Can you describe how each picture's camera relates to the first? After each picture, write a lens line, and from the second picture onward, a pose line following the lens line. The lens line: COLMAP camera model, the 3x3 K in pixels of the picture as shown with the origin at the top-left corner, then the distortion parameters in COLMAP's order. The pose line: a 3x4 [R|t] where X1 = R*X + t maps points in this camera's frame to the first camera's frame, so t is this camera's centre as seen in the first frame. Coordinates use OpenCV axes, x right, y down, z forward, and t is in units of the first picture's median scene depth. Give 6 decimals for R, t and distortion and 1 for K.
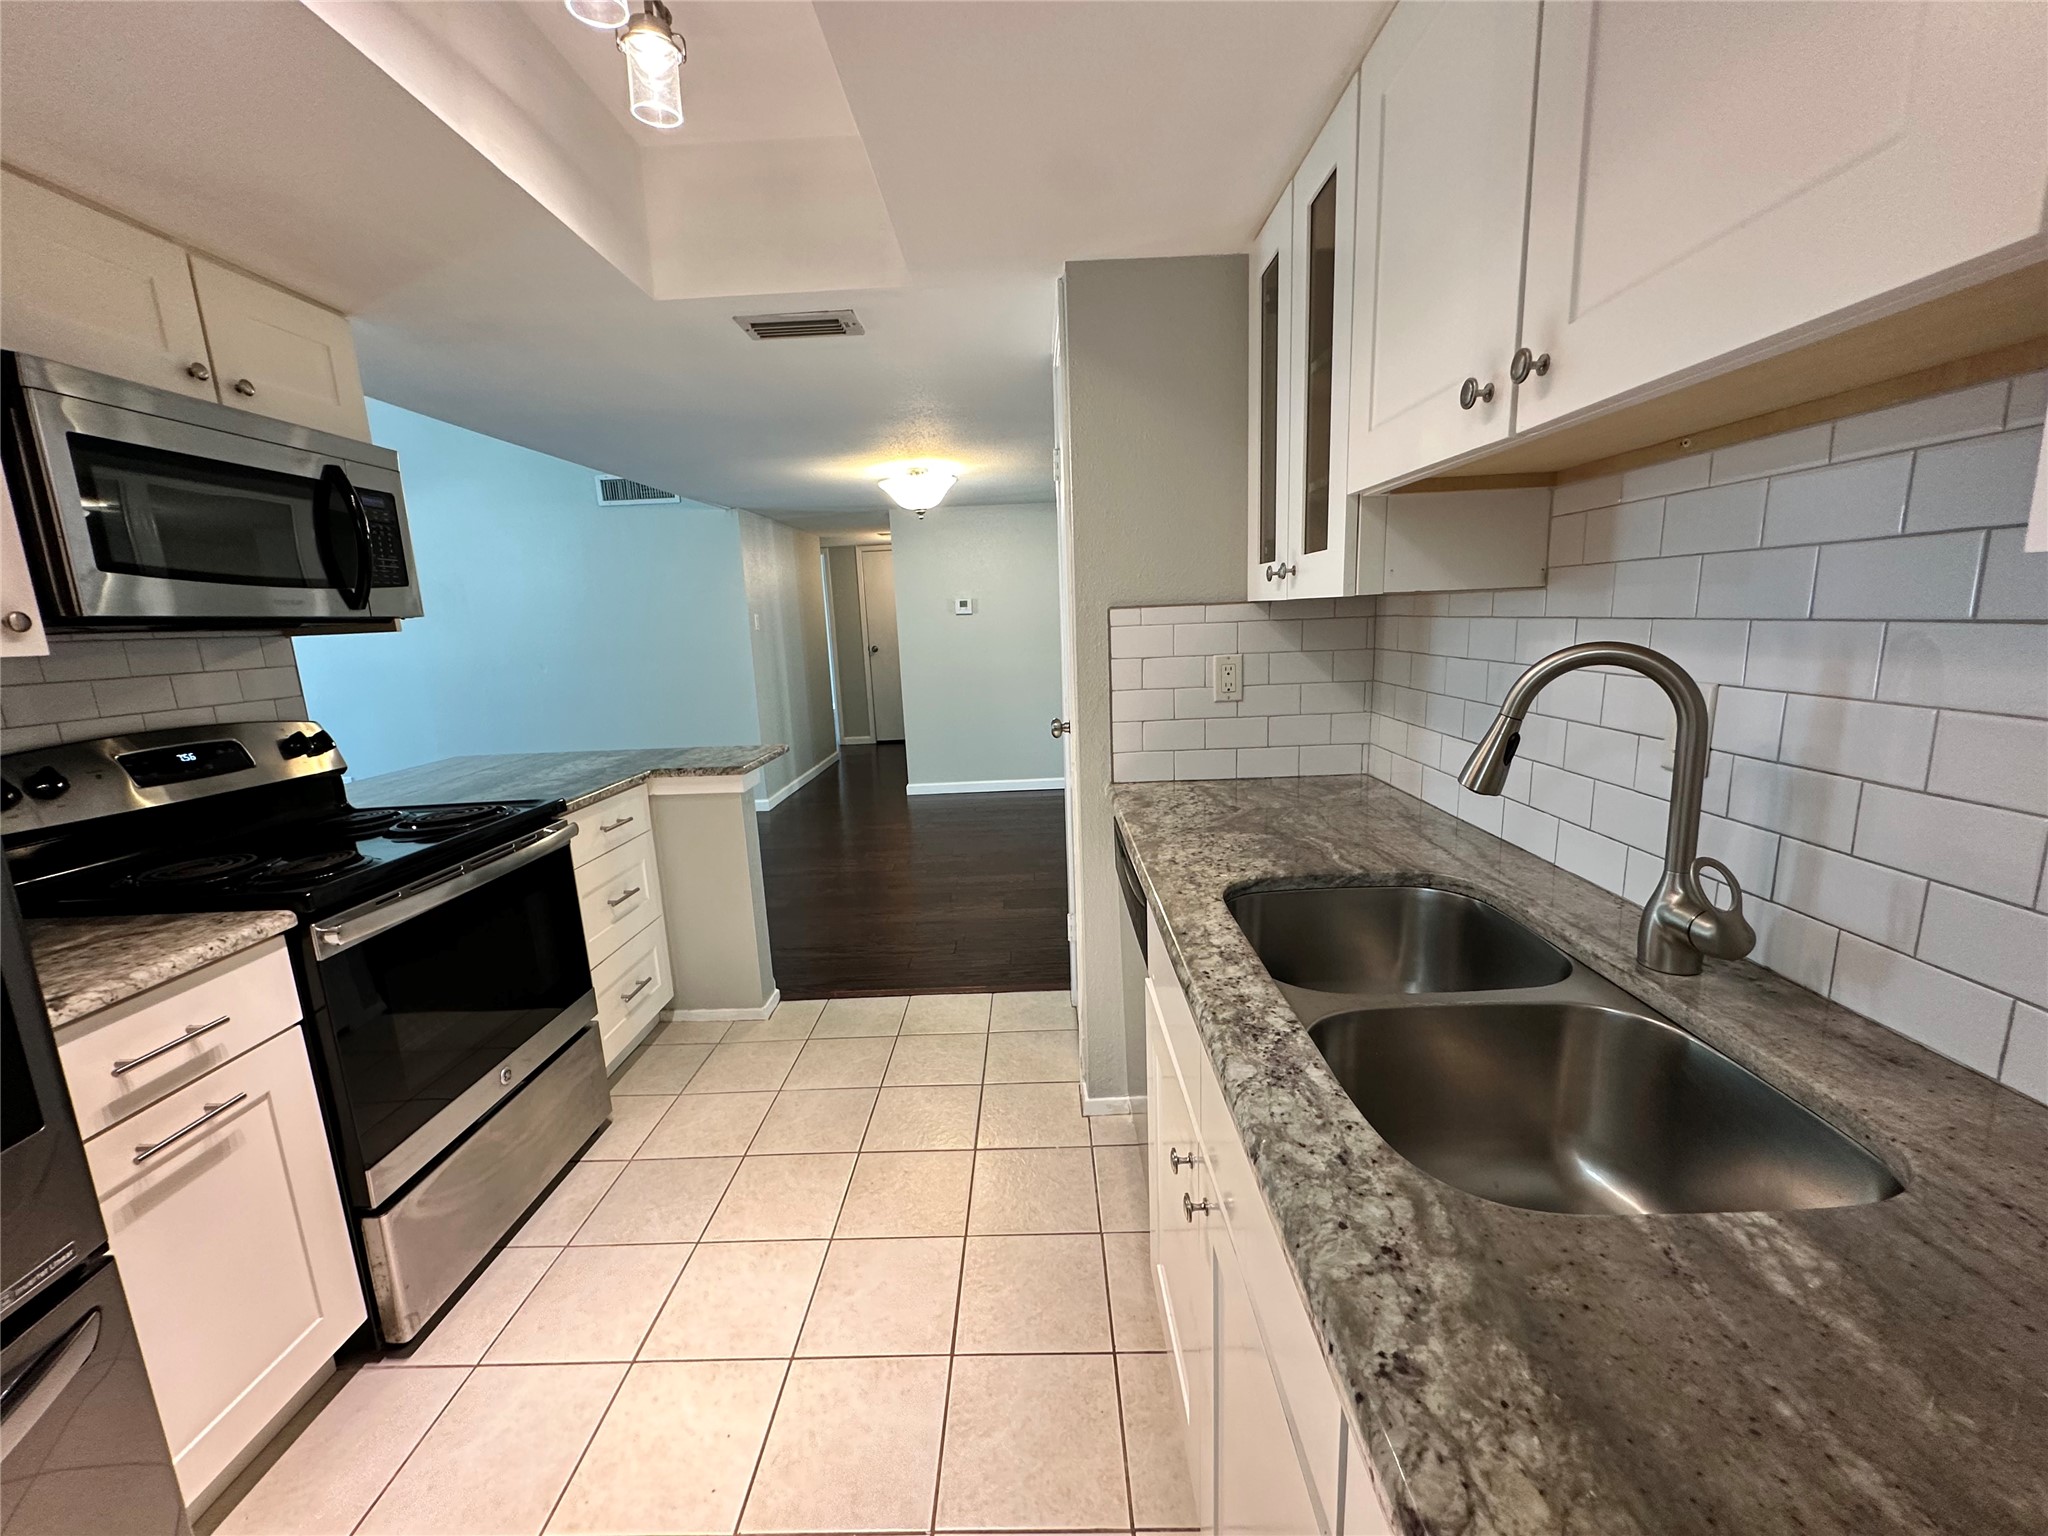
lens RADIAL K [[821.3, 0, 1024.0], [0, 821.3, 768.0], [0, 0, 1]] dist [-0.000425, -0.000250]
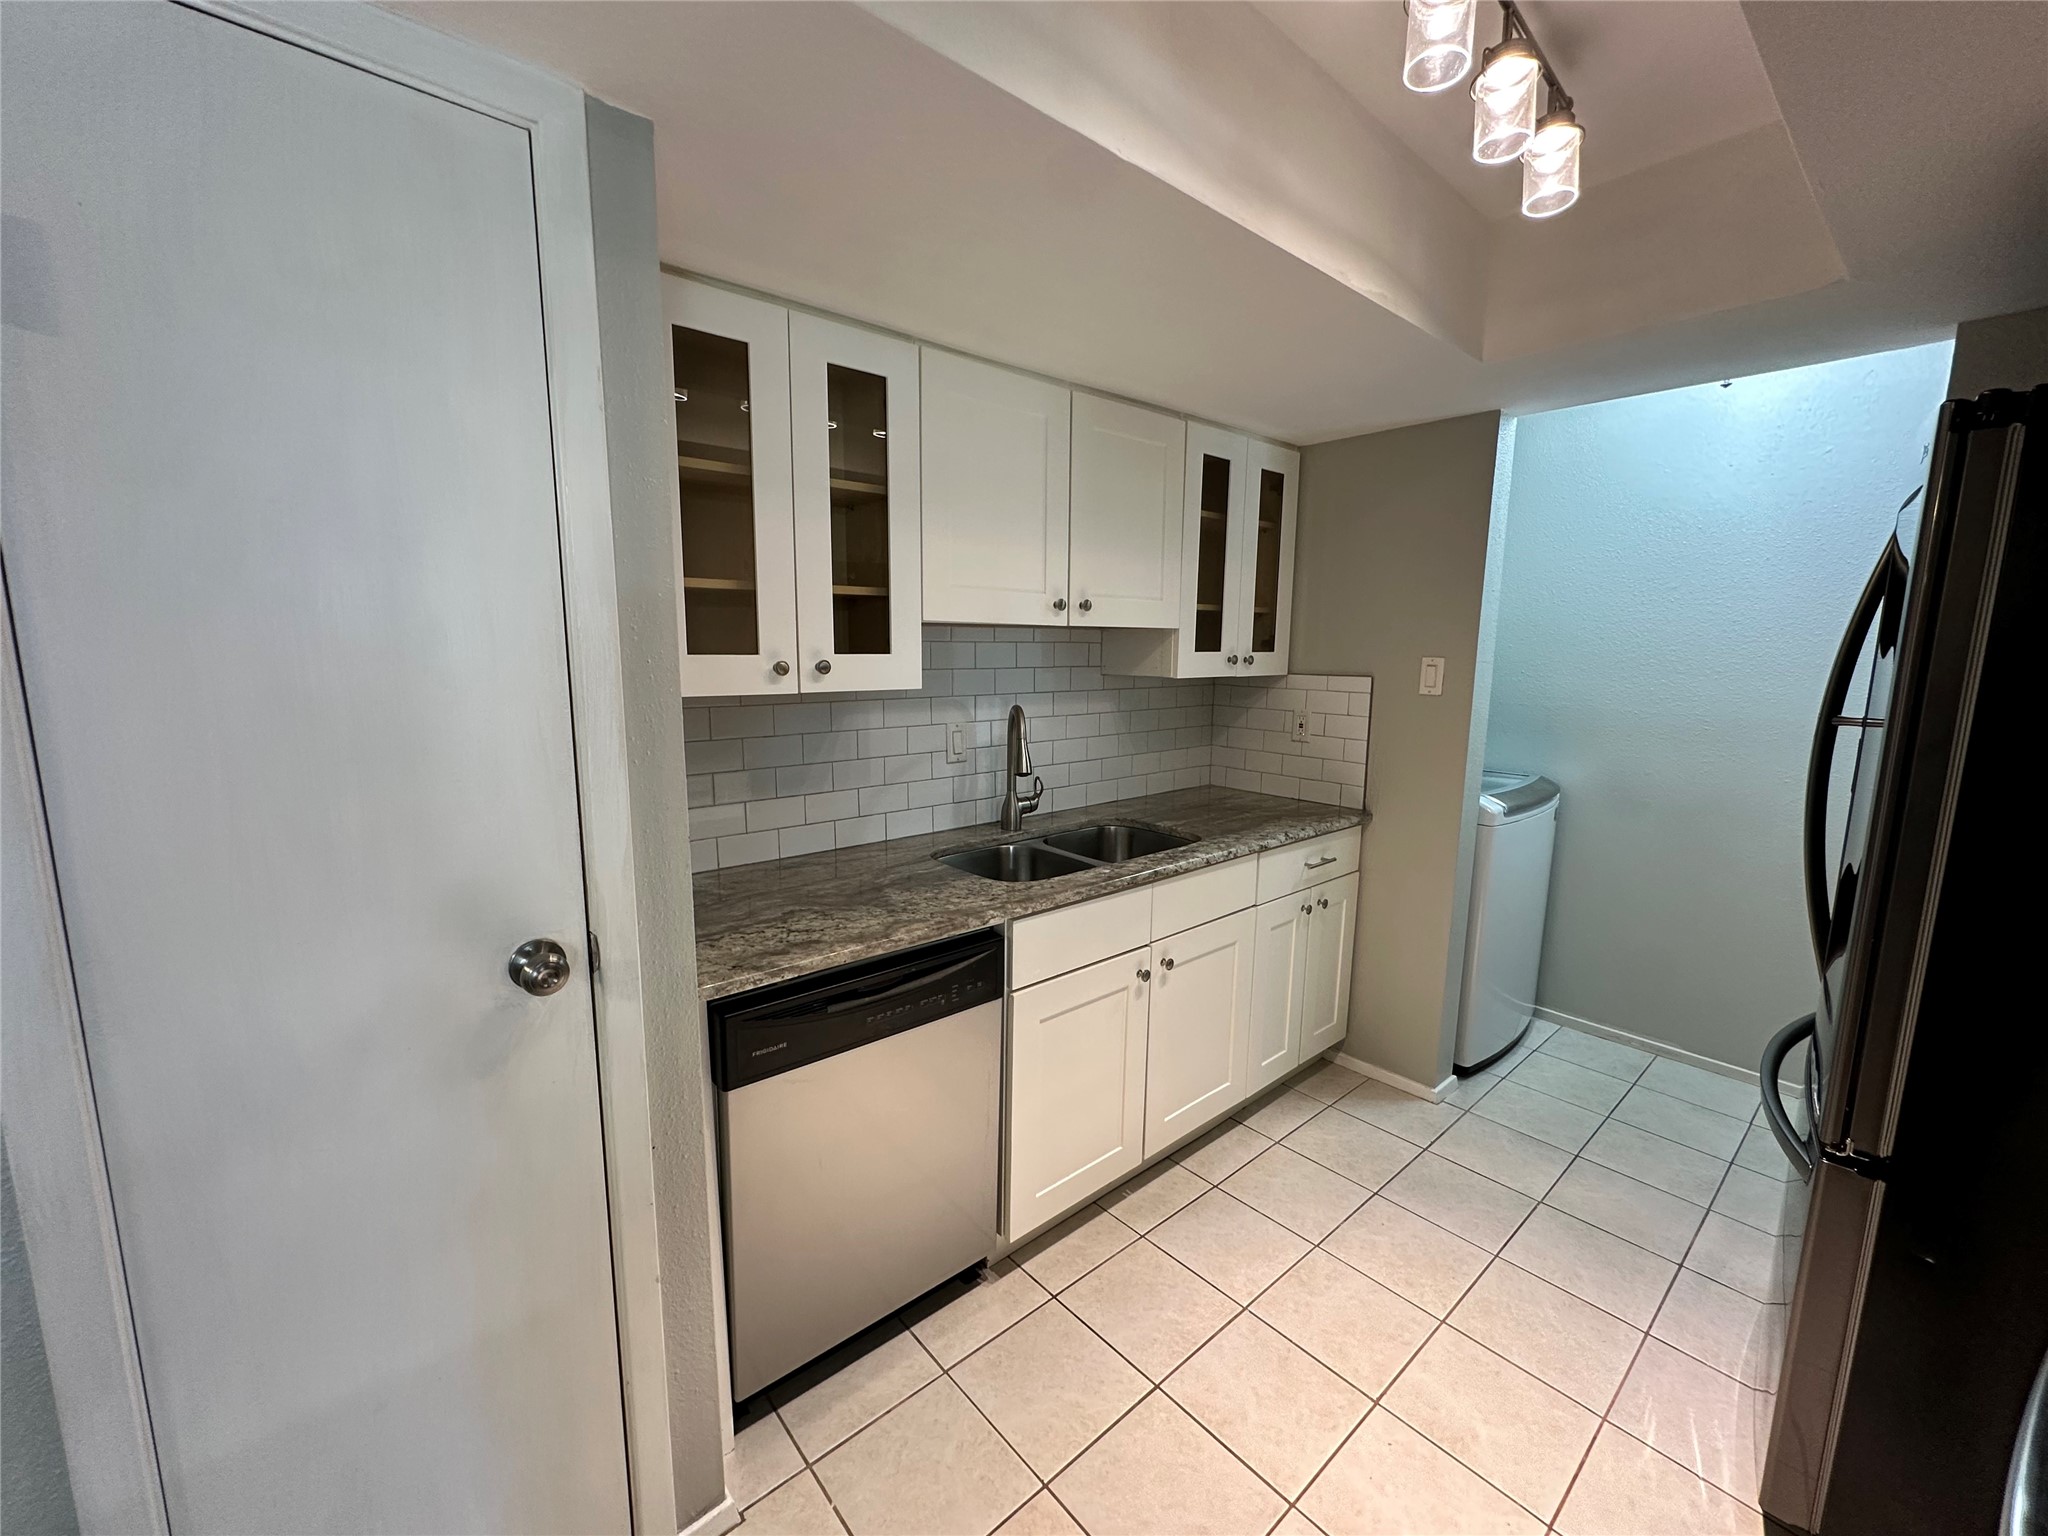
lens RADIAL K [[821.3, 0, 1024.0], [0, 821.3, 768.0], [0, 0, 1]] dist [-0.000425, -0.000250]
pose [[-0.665109, -0.076226, 0.742846, -0.711260], [0.153114, 0.959720, 0.235571, -0.339955], [-0.730881, 0.270420, -0.626647, 1.579969]]
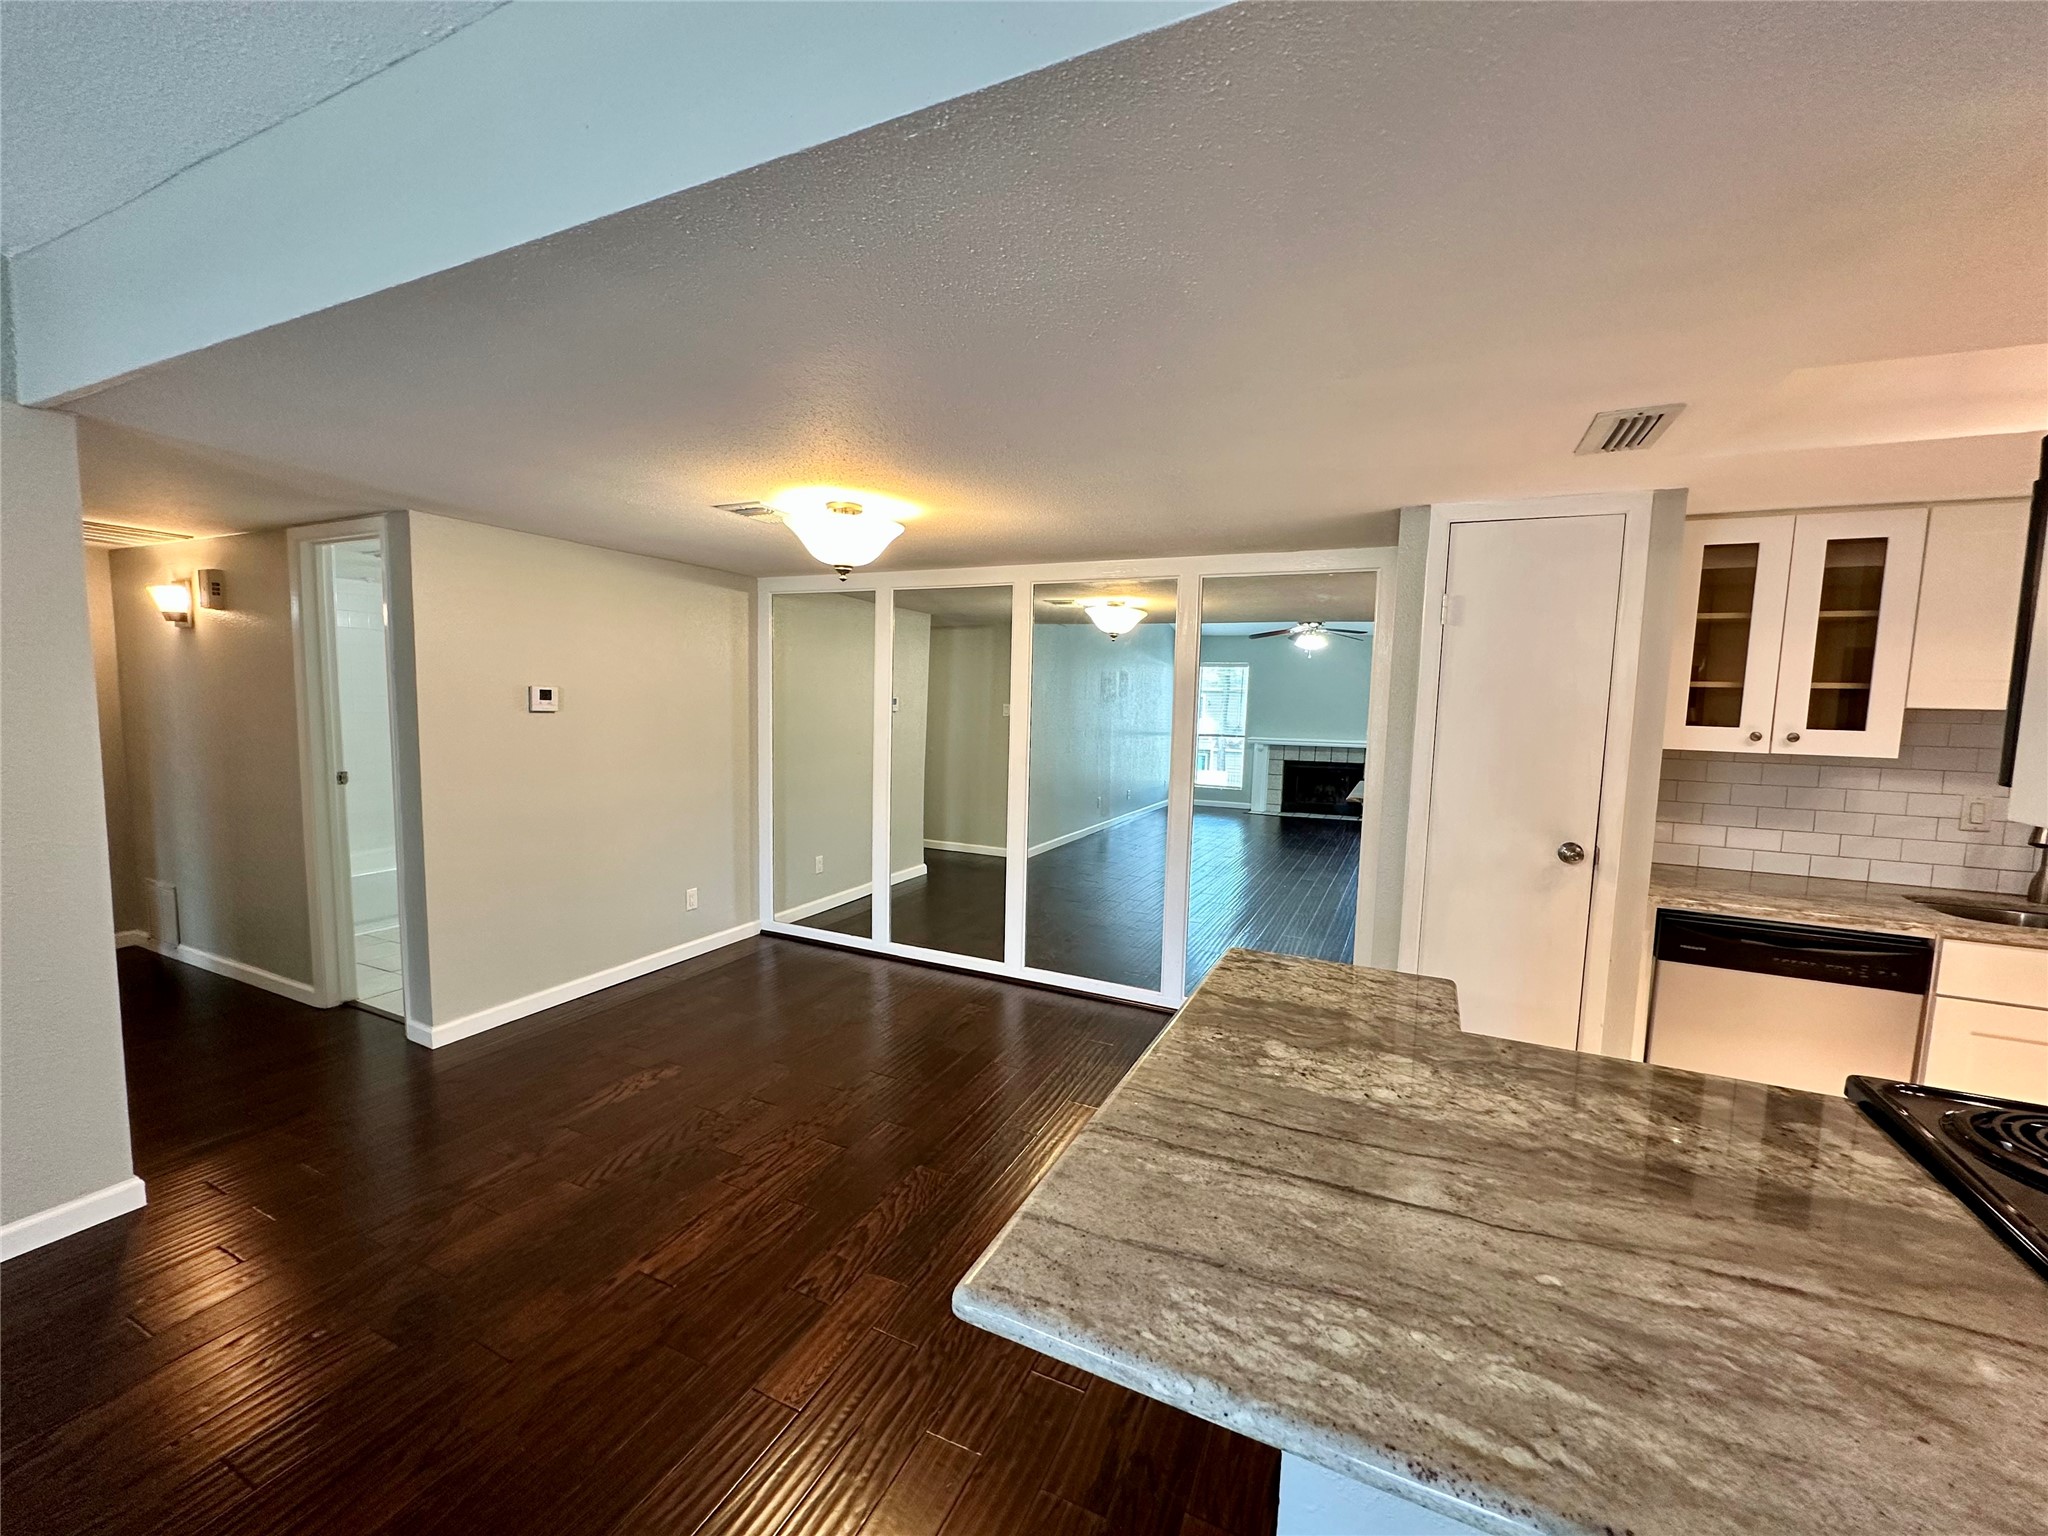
lens RADIAL K [[821.3, 0, 1024.0], [0, 821.3, 768.0], [0, 0, 1]] dist [-0.000425, -0.000250]
pose [[0.410399, -0.028828, 0.911450, -1.922335], [0.122273, 0.992214, -0.023674, -0.340933], [-0.903671, 0.121161, 0.410729, 1.792058]]
